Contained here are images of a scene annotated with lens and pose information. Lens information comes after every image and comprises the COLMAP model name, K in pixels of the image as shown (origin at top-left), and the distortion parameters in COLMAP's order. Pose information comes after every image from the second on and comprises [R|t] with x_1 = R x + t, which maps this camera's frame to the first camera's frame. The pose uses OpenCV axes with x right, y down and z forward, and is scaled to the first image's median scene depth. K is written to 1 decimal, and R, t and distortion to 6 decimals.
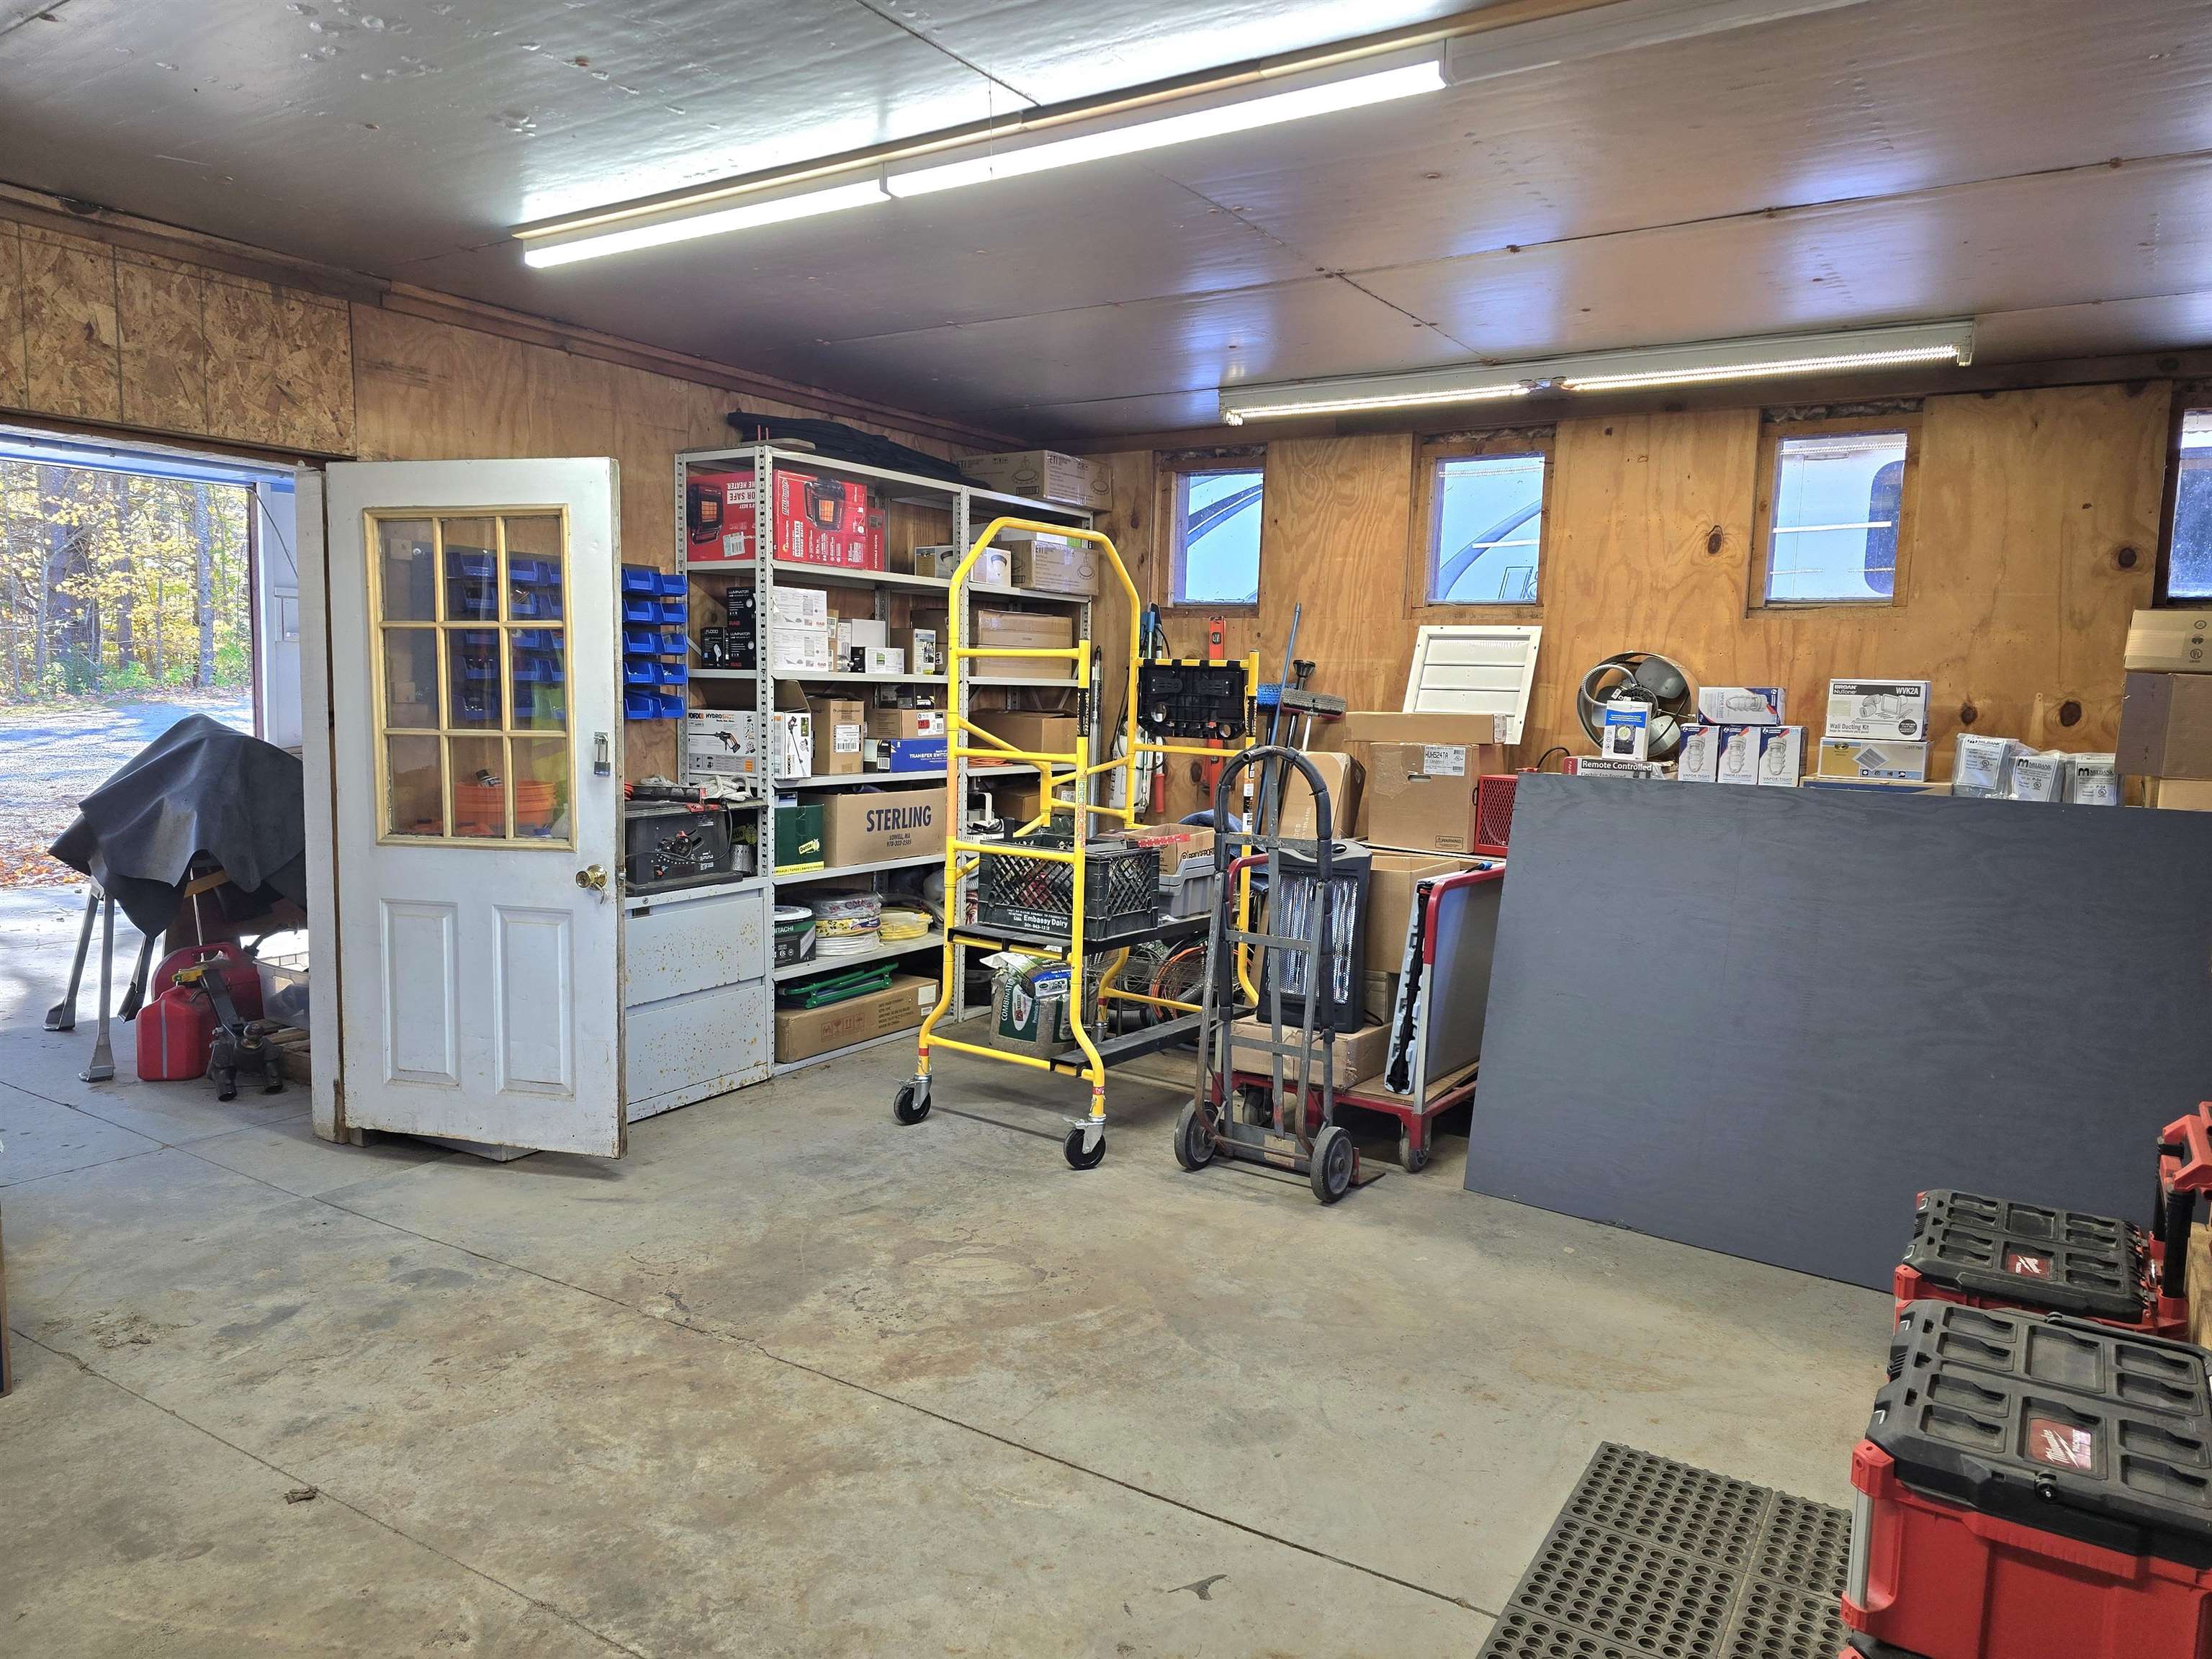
lens RADIAL K [[1470.0, 0, 1125.5], [0, 1470.0, 826.5], [0, 0, 1]] dist [0.079554, -0.067463]
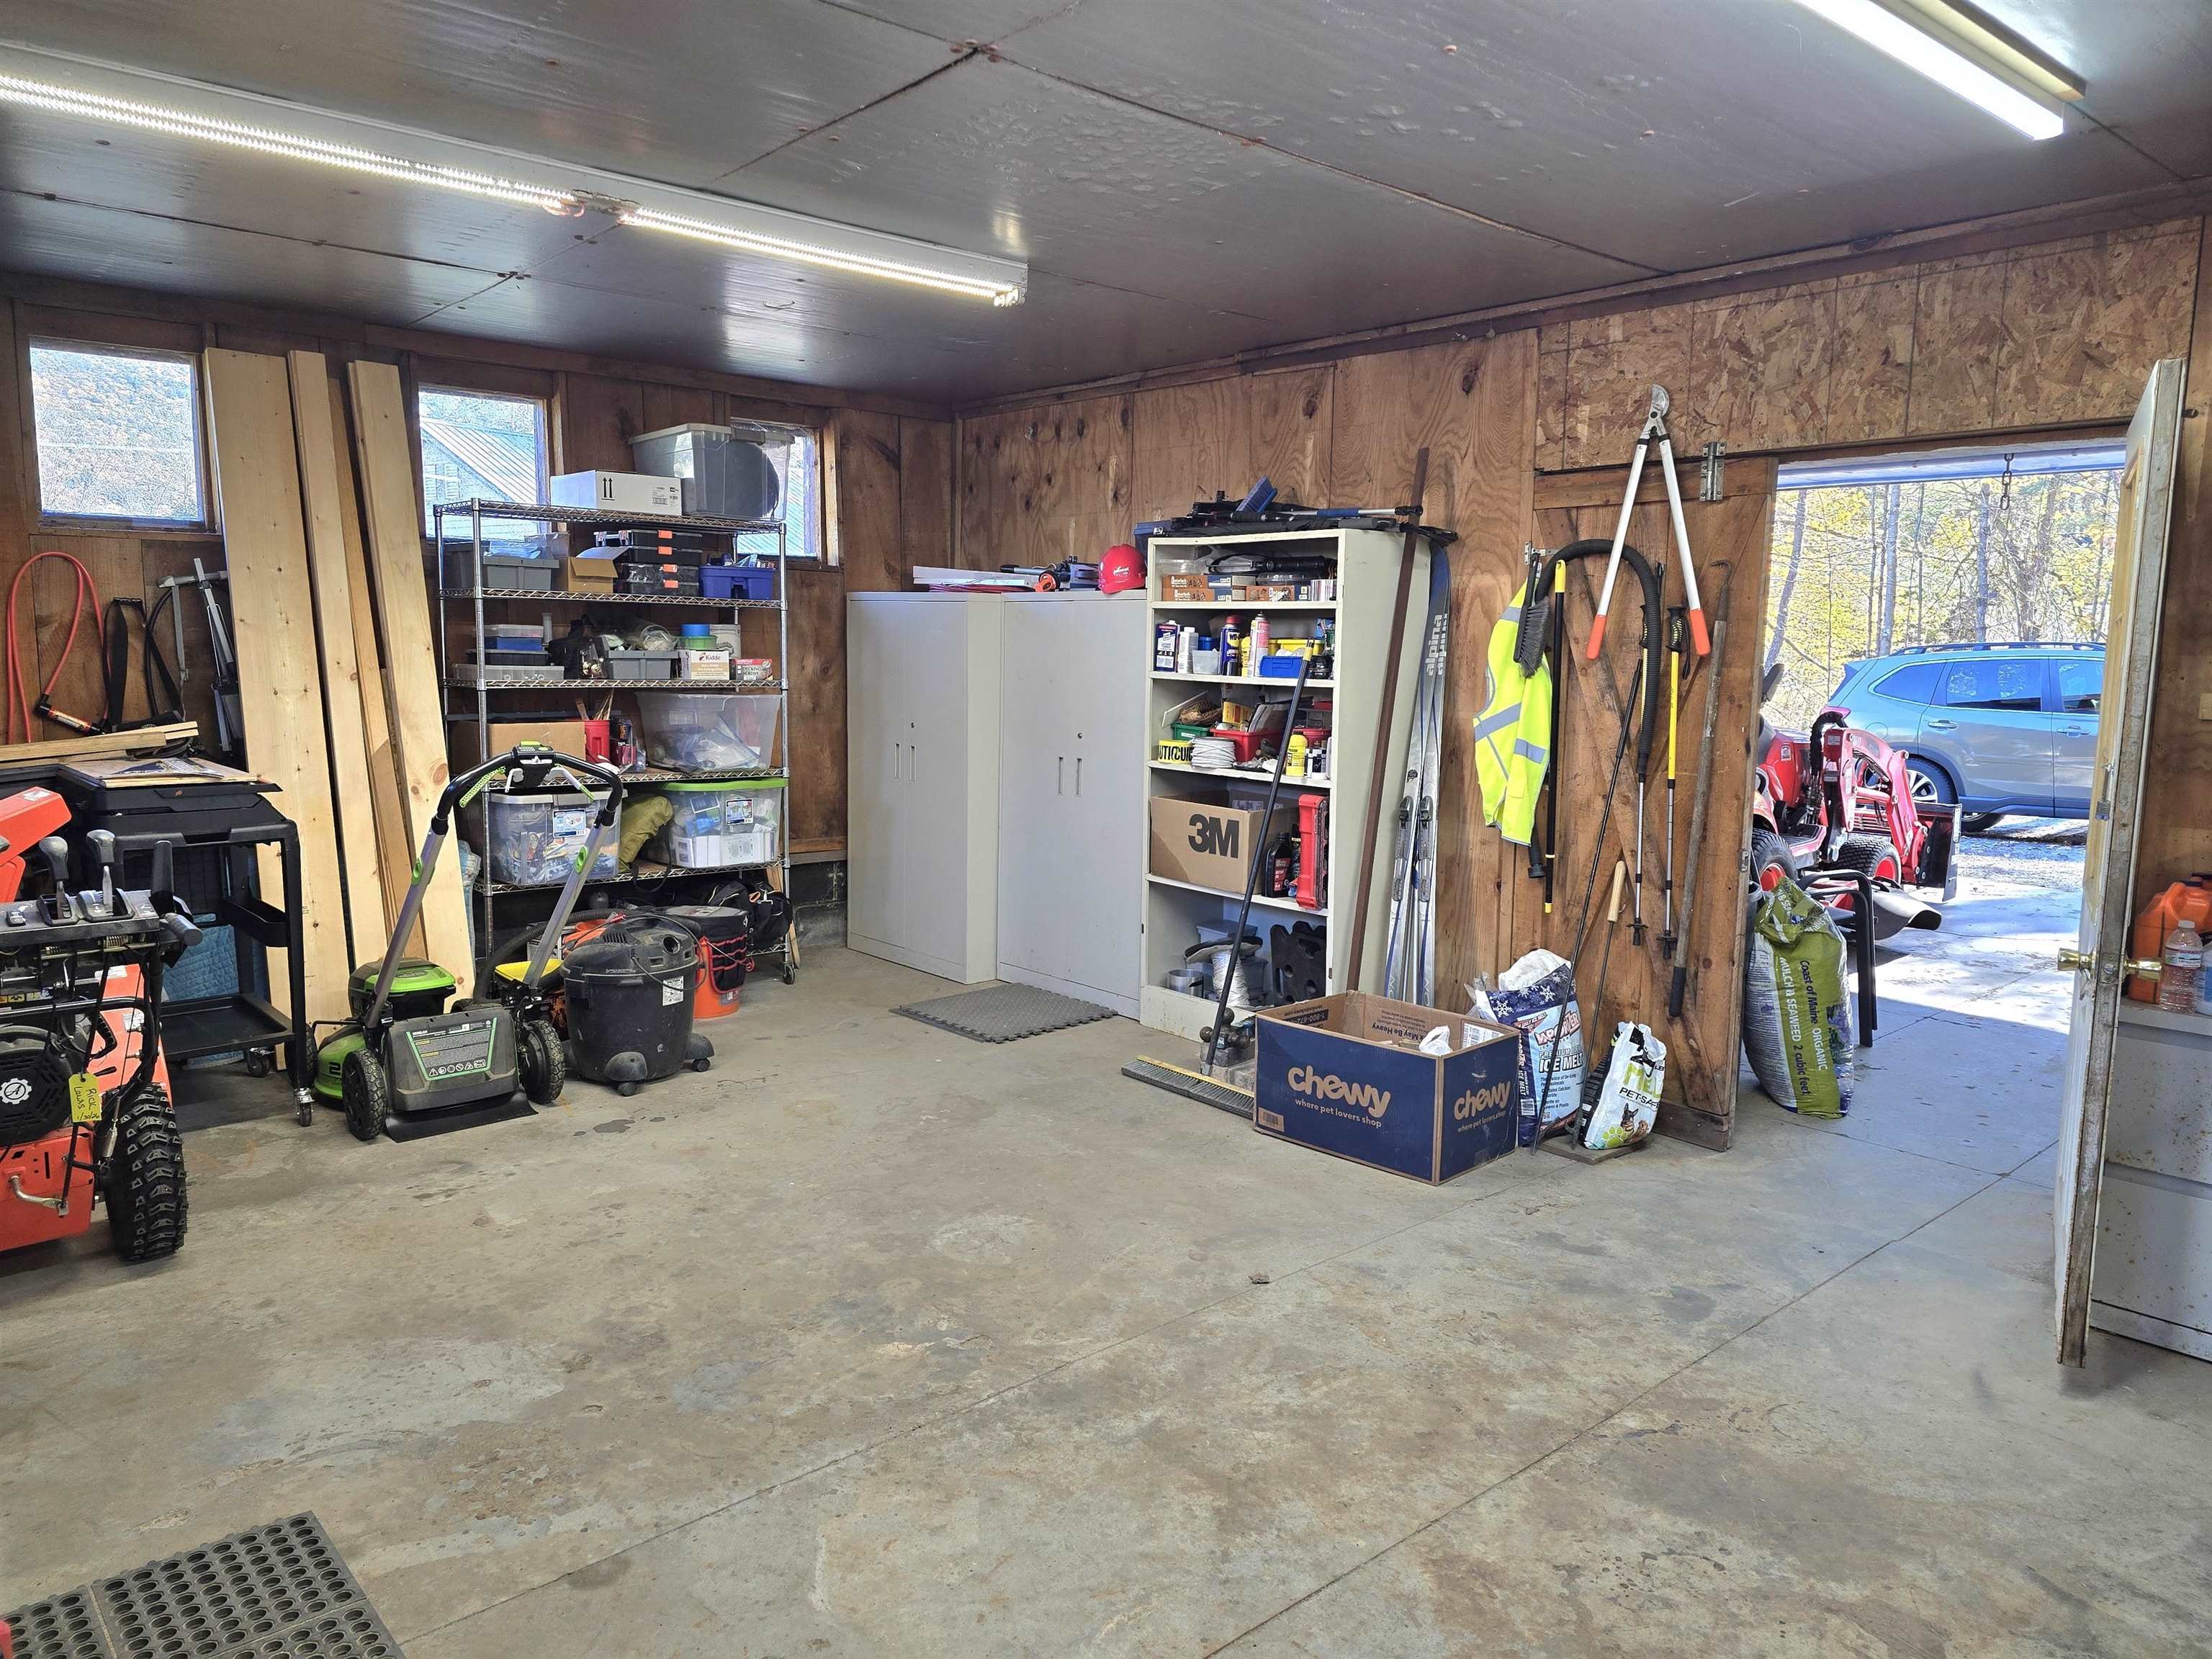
lens RADIAL K [[1470.0, 0, 1125.5], [0, 1470.0, 826.5], [0, 0, 1]] dist [0.079554, -0.067463]
pose [[-0.271254, 0.090233, -0.958269, 0.536931], [-0.118583, 0.984878, 0.126305, -0.079279], [0.955175, 0.147895, -0.256452, 0.878312]]
